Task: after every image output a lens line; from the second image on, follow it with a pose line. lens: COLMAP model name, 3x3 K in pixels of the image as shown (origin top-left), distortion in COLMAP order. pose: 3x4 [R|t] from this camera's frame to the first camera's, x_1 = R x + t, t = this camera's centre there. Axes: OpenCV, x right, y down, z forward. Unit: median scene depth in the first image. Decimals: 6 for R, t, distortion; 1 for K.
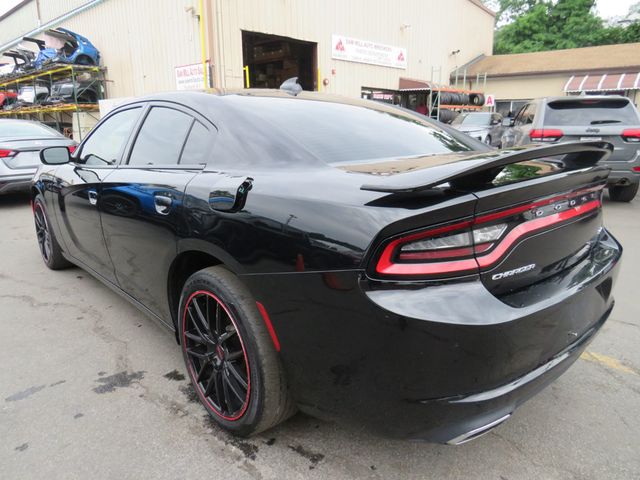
lens RADIAL K [[495.2, 0, 320.0], [0, 495.2, 240.0], [0, 0, 1]] dist [0.002164, 0.000334]
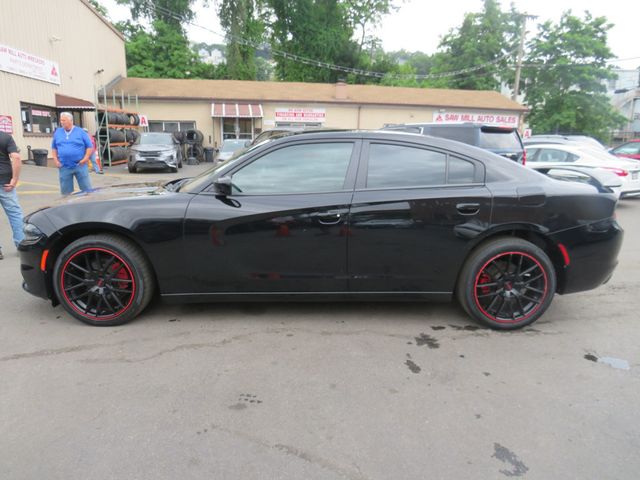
lens RADIAL K [[495.2, 0, 320.0], [0, 495.2, 240.0], [0, 0, 1]] dist [0.002164, 0.000334]
pose [[0.629163, -0.153979, 0.761869, -0.269907], [0.174916, 0.983088, 0.054241, -0.020633], [-0.757336, 0.099137, 0.645456, 0.050058]]
